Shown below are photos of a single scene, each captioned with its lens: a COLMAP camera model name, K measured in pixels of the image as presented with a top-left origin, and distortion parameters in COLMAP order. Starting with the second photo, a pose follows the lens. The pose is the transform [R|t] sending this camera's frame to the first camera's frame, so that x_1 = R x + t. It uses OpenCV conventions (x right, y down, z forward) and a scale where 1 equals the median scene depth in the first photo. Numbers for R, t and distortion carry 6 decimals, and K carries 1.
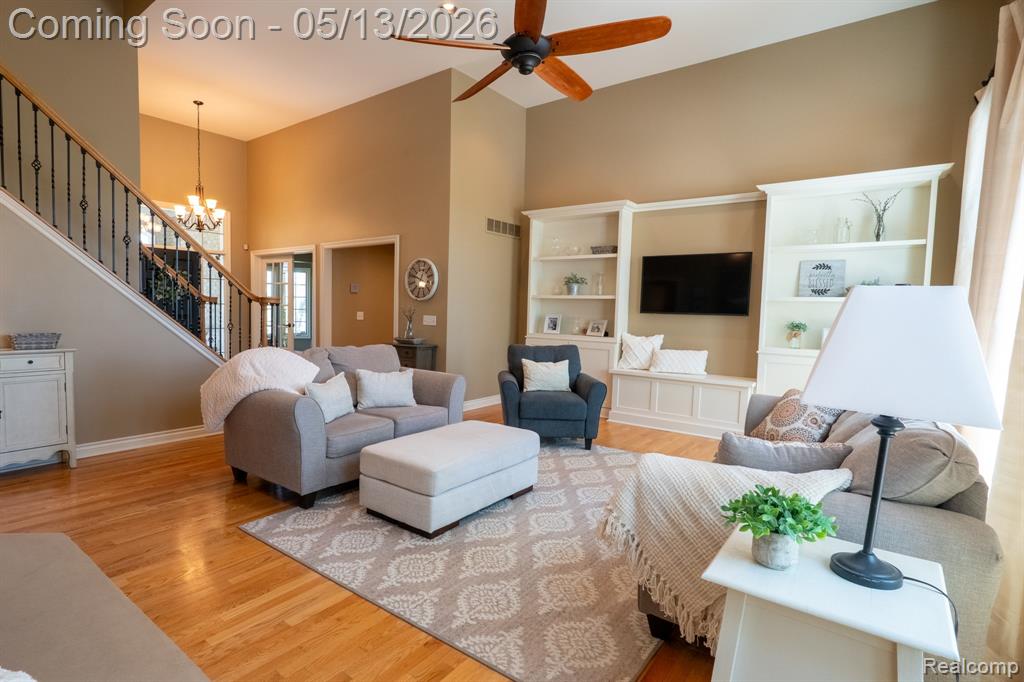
lens RADIAL K [[491.9, 0, 476.9], [0, 491.9, 338.2], [0, 0, 1]] dist [-0.000647, -0.000133]
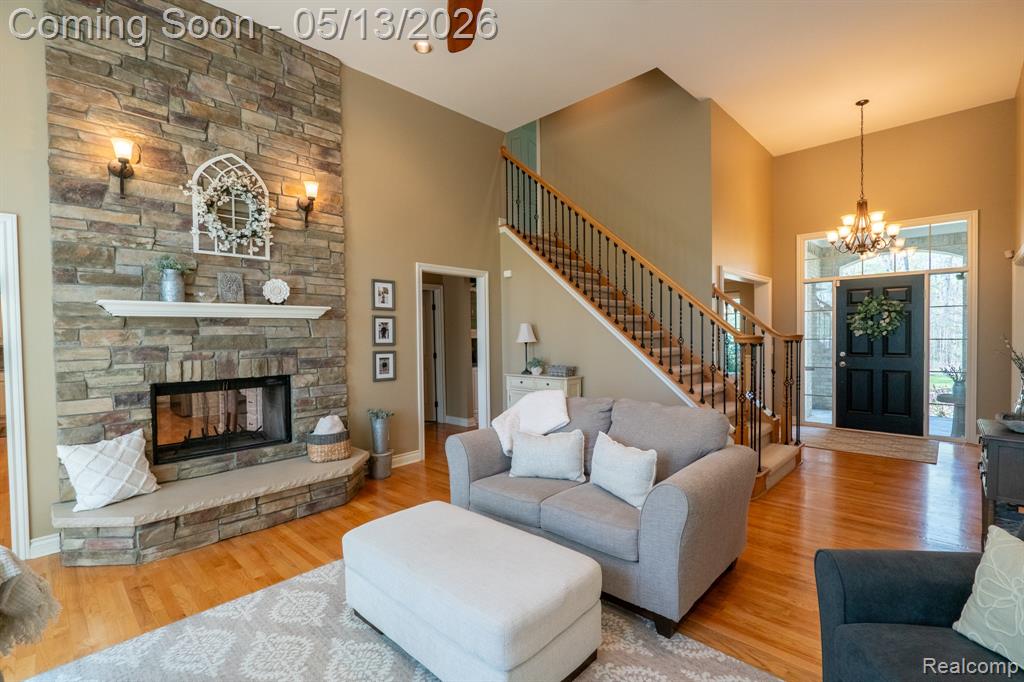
lens RADIAL K [[468.5, 0, 514.9], [0, 468.5, 342.8], [0, 0, 1]] dist [-0.003694, -0.000746]
pose [[-0.063988, -0.001419, -0.997950, 0.427632], [-0.054541, 0.998509, 0.002077, -0.058405], [0.996459, 0.054562, -0.063970, 0.763787]]
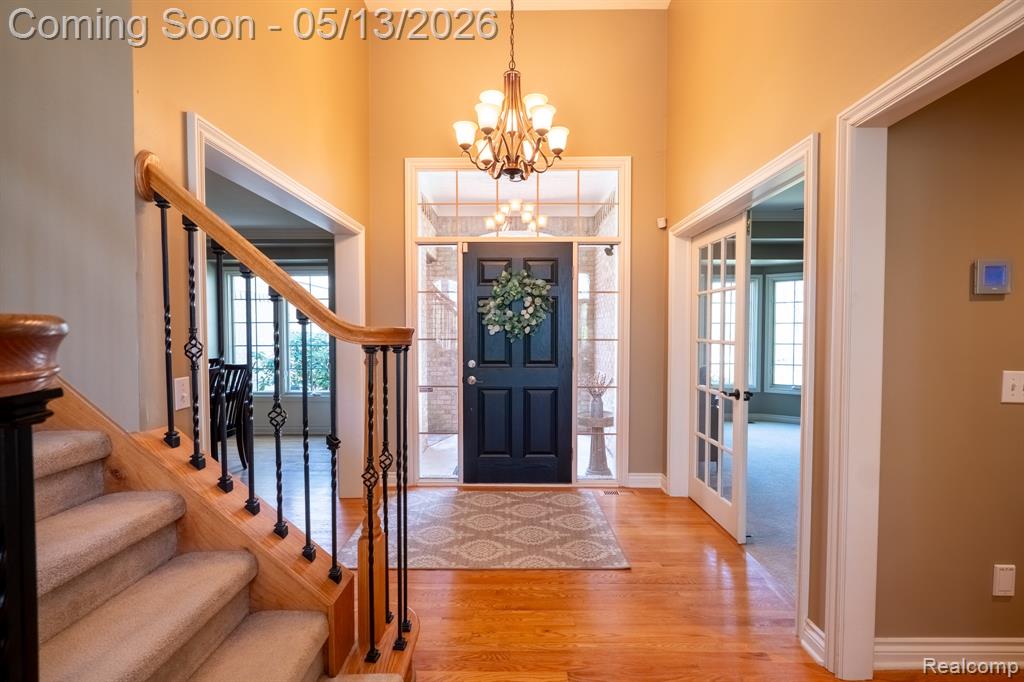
lens RADIAL K [[468.5, 0, 514.9], [0, 468.5, 342.8], [0, 0, 1]] dist [-0.003694, -0.000746]
pose [[0.637662, 0.000023, -0.770316, -0.397673], [-0.036726, 0.998864, -0.030371, -0.093543], [0.769440, 0.047657, 0.636938, 1.206778]]
